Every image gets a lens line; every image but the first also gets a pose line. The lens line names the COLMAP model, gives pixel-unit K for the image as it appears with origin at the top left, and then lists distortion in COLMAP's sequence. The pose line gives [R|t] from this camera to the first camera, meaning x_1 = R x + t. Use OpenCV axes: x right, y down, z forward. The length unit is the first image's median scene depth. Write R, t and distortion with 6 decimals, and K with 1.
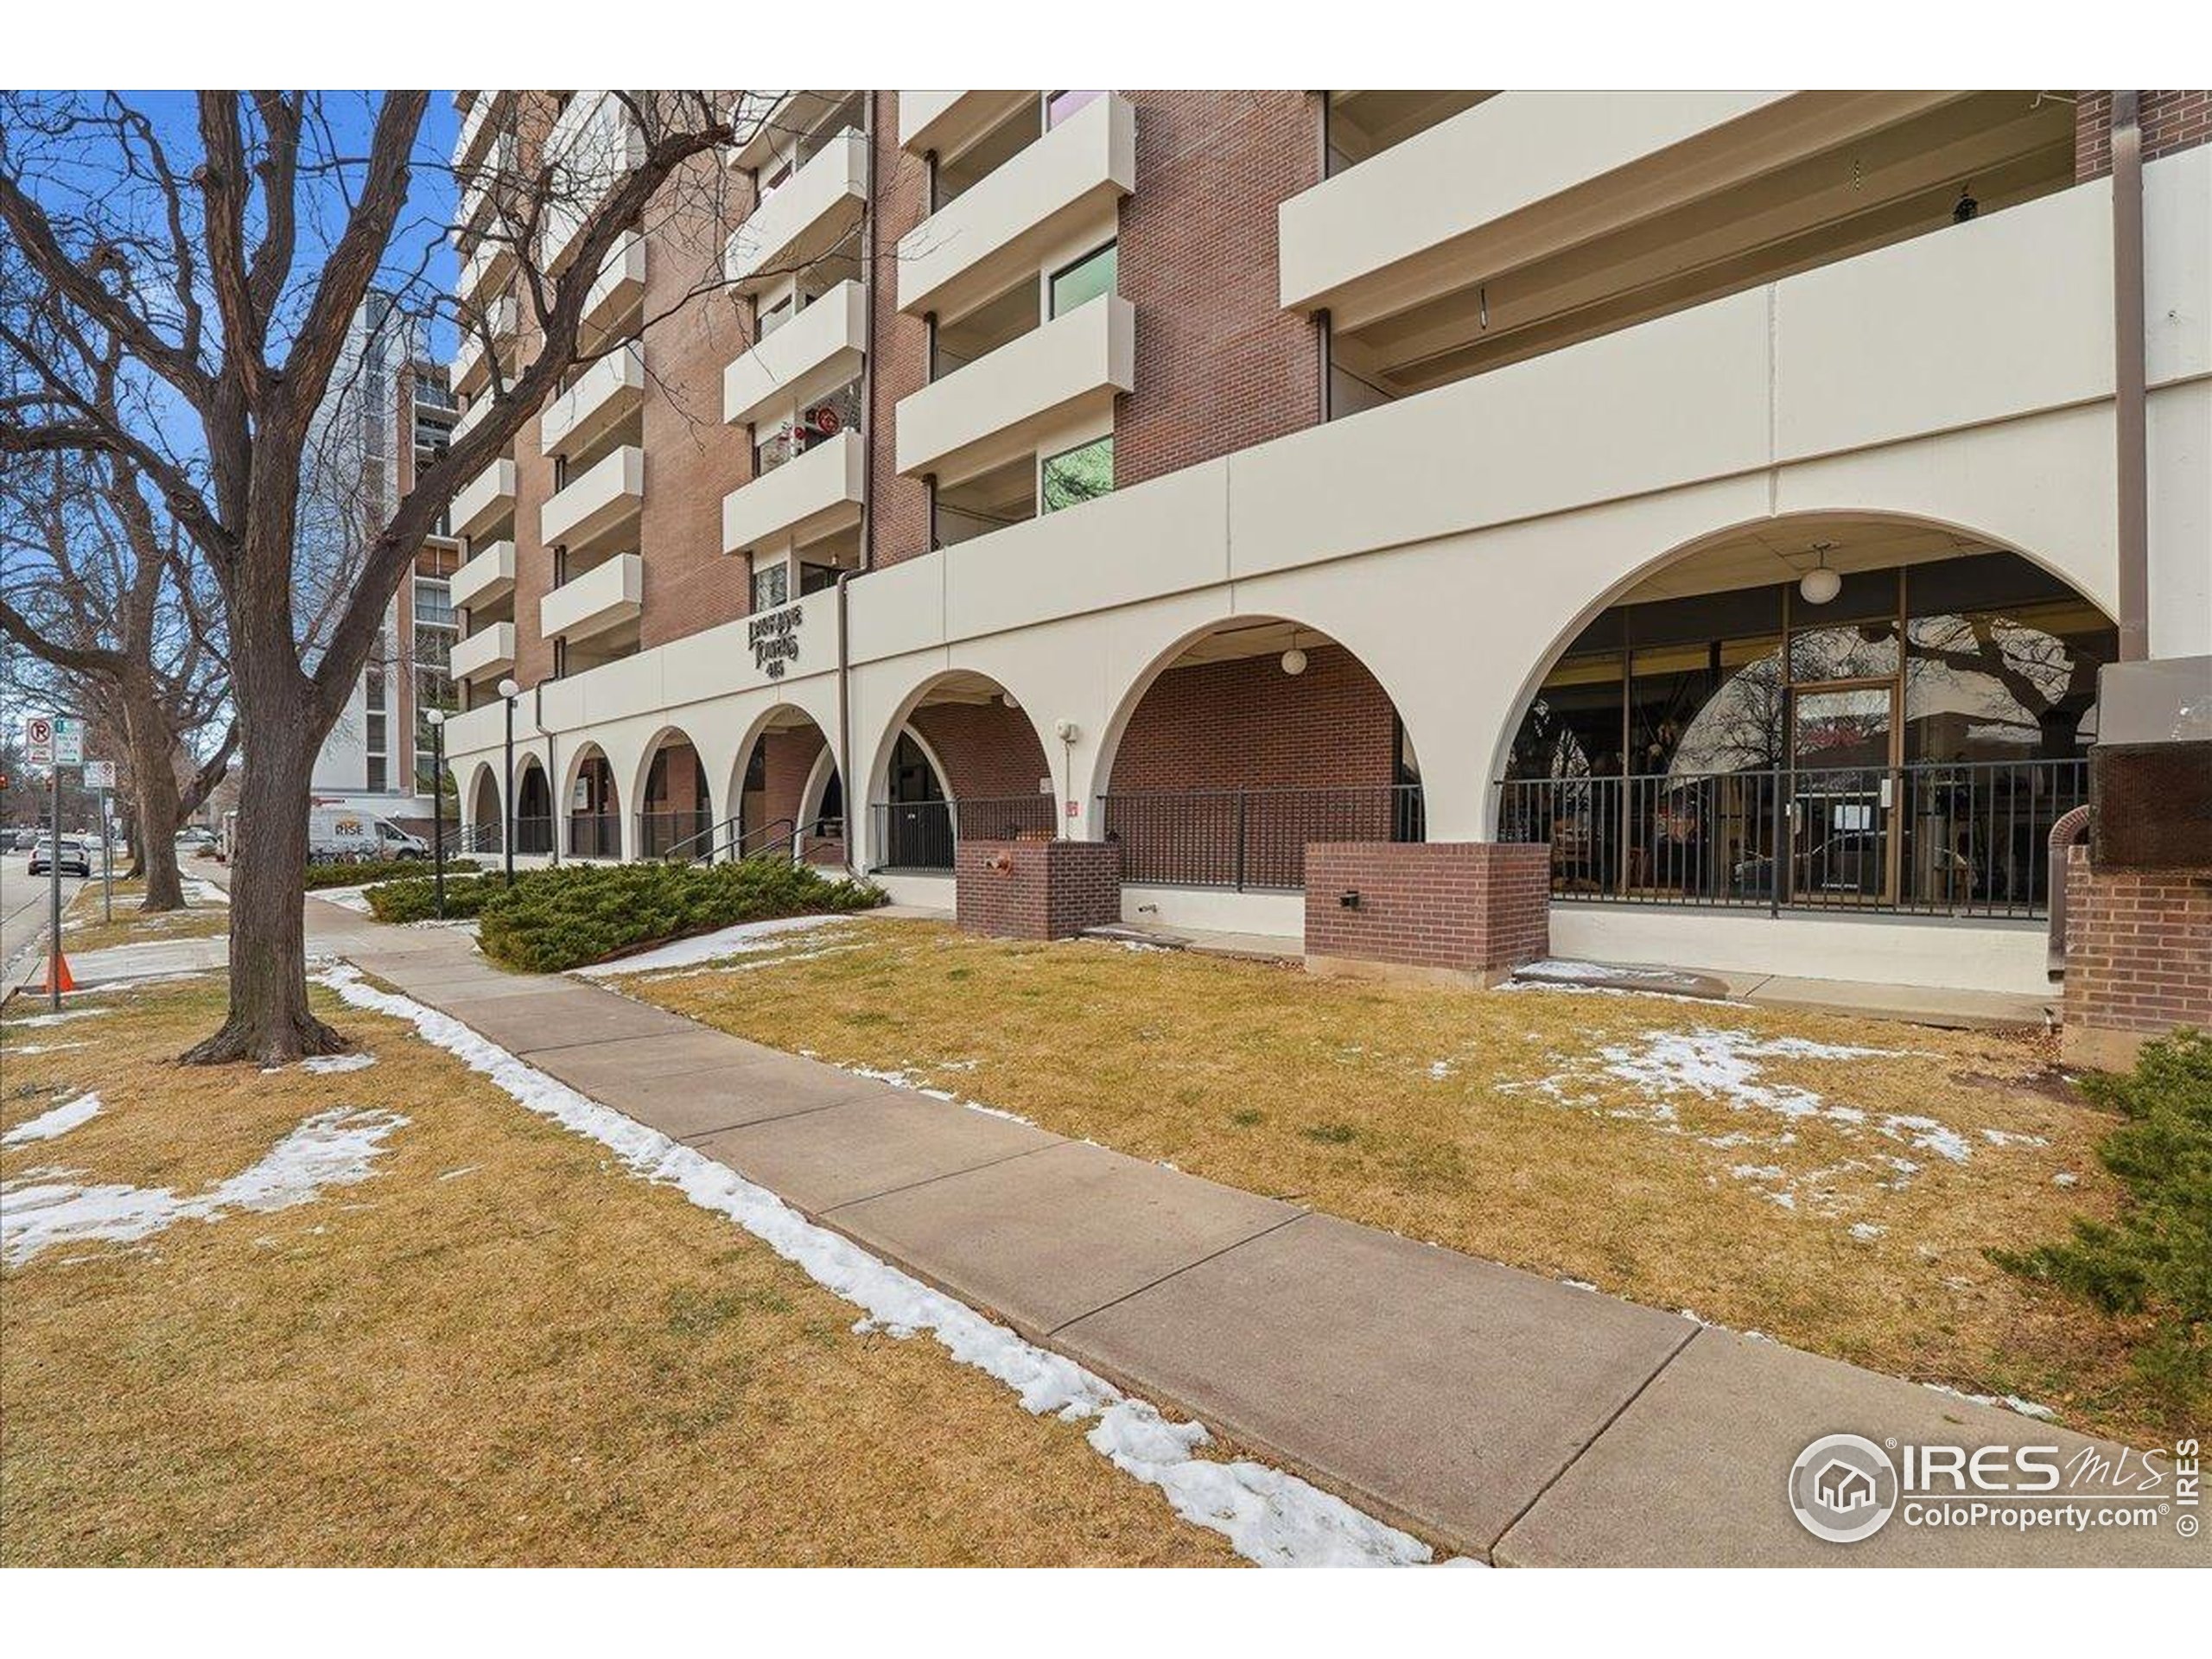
lens RADIAL K [[1059.8, 0, 1091.3], [0, 1059.8, 795.3], [0, 0, 1]] dist [-0.072364, 0.030054]
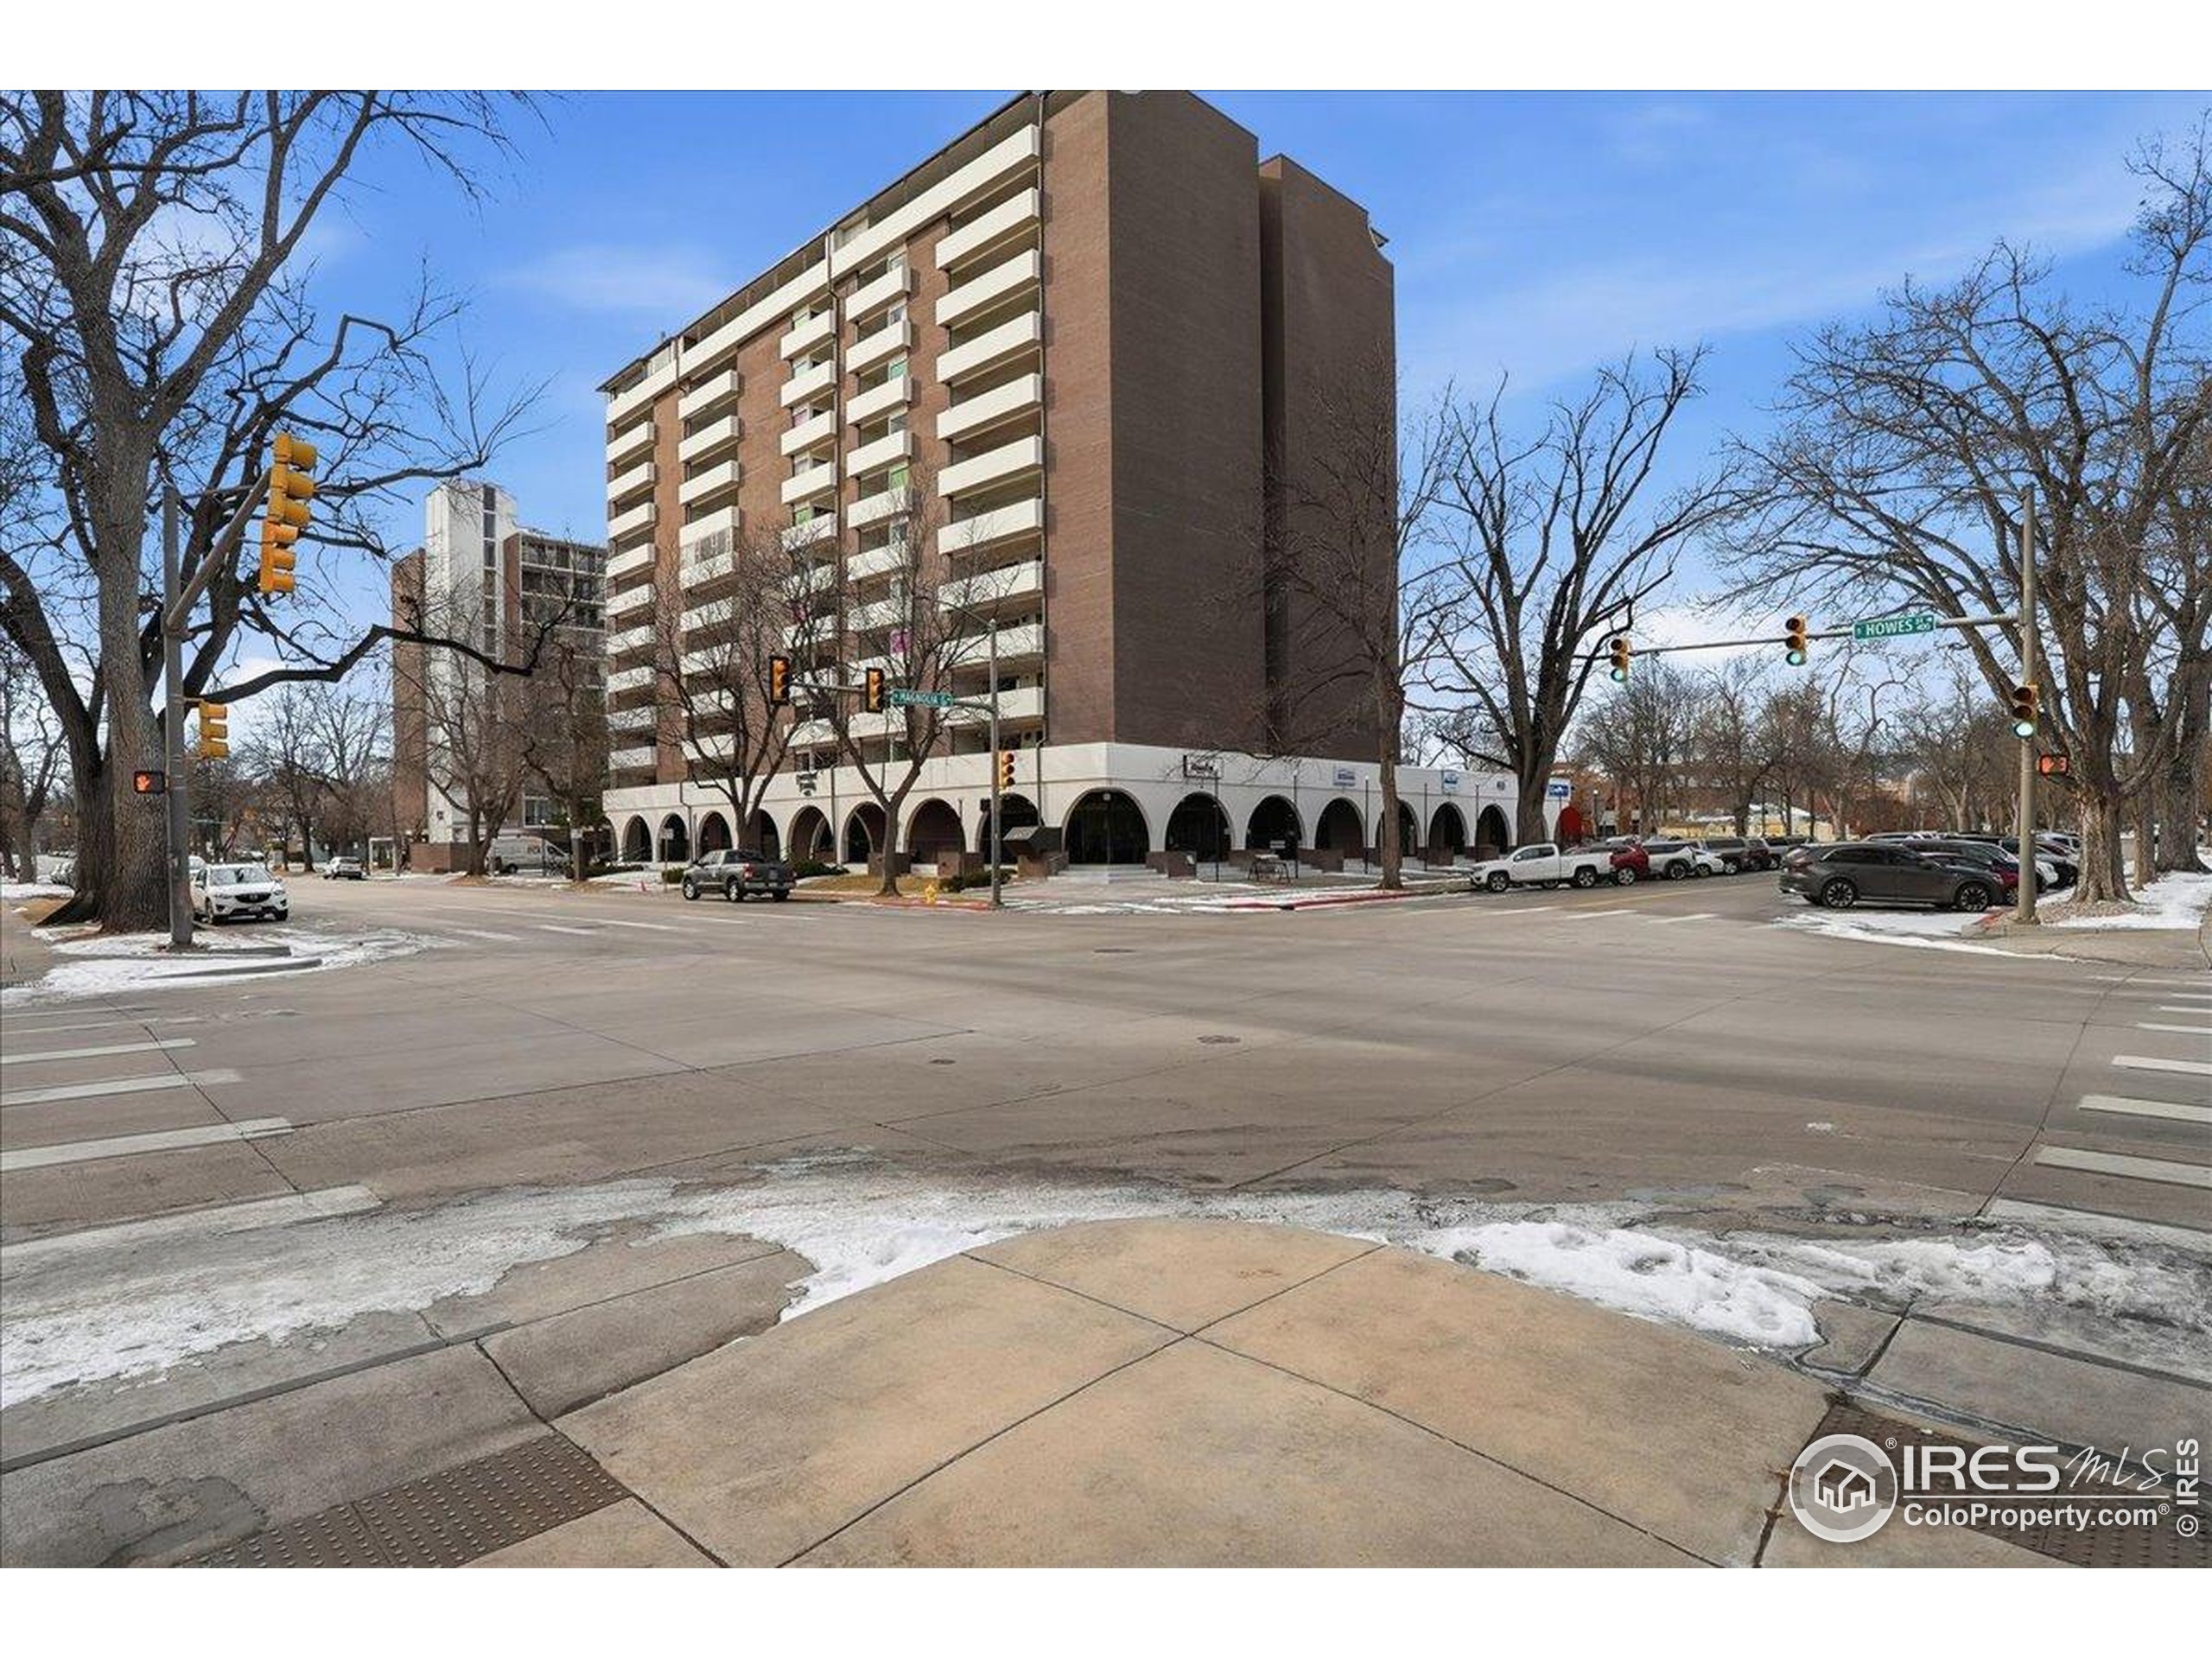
lens RADIAL K [[1059.8, 0, 1091.3], [0, 1059.8, 795.3], [0, 0, 1]] dist [-0.072364, 0.030054]
pose [[0.998835, -0.012090, 0.046720, 0.352306], [0.012431, 0.999898, -0.007010, -0.089191], [-0.046631, 0.007583, 0.998883, -1.988763]]
